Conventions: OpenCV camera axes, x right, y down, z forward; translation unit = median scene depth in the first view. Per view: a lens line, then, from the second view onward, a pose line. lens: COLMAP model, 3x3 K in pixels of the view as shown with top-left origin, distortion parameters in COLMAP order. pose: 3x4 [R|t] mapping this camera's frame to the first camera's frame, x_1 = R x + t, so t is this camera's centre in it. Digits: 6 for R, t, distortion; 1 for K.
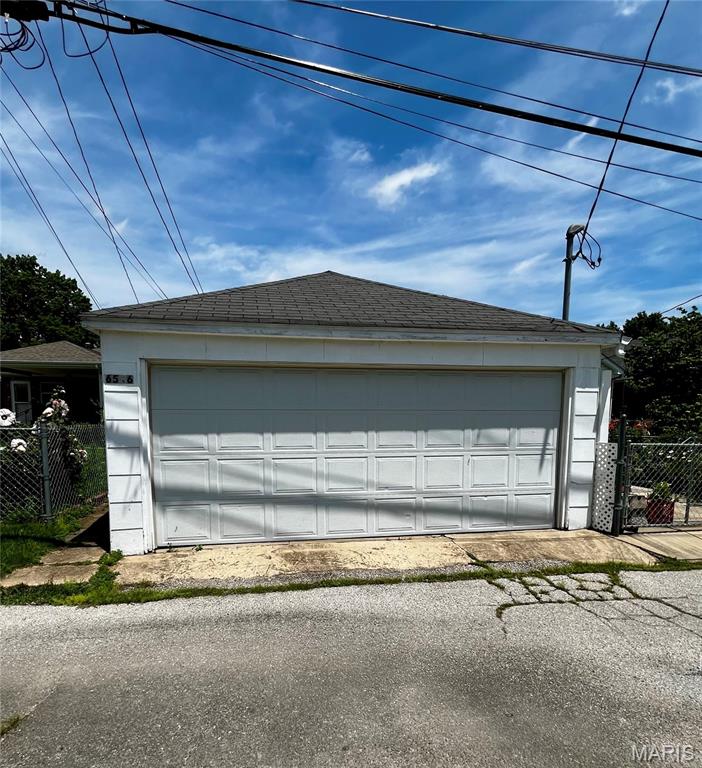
lens RADIAL K [[443.0, 0, 321.4], [0, 443.0, 478.5], [0, 0, 1]] dist [-0.004404, 0.001290]
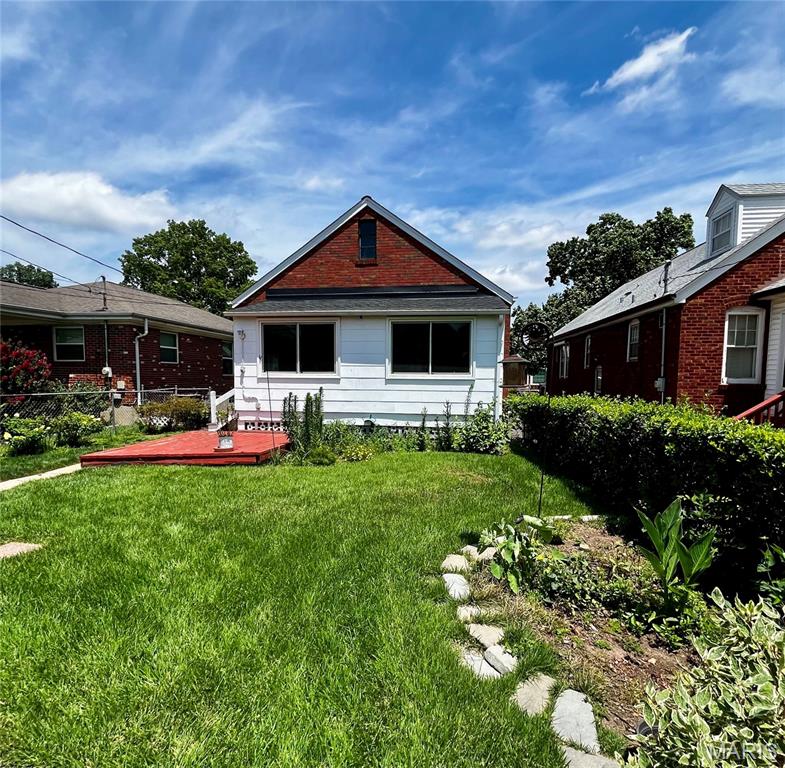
lens RADIAL K [[462.5, 0, 390.1], [0, 462.5, 400.6], [0, 0, 1]] dist [-0.003365, -0.004165]
pose [[0.958450, 0.018450, -0.284662, 0.802546], [-0.045478, 0.995025, -0.088635, -0.342789], [0.281611, 0.097898, 0.954522, 2.129988]]
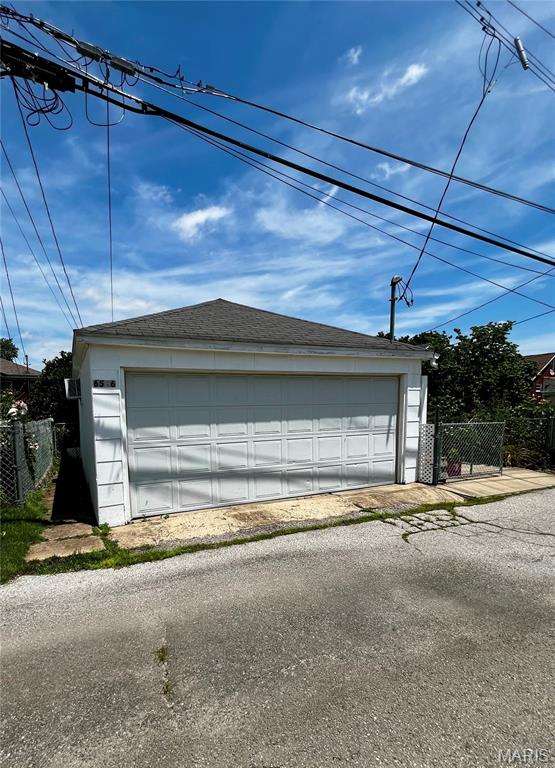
lens RADIAL K [[356.3, 0, 219.2], [0, 356.3, 459.9], [0, 0, 1]] dist [-0.004767, -0.000194]
pose [[0.975398, -0.050910, 0.214492, -0.304681], [0.050558, 0.998696, 0.007128, -0.003730], [-0.214575, 0.003892, 0.976700, -0.026142]]
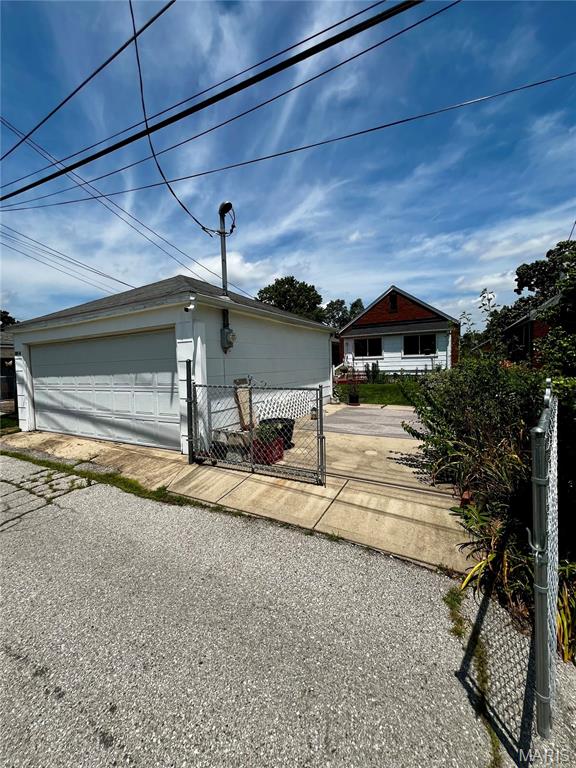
lens RADIAL K [[308.9, 0, 285.0], [0, 308.9, 392.4], [0, 0, 1]] dist [-0.002529, 0.000303]
pose [[0.785639, 0.028892, -0.618011, 1.343680], [-0.058378, 0.997914, -0.027560, -0.048945], [0.615925, 0.057730, 0.785687, 0.503649]]
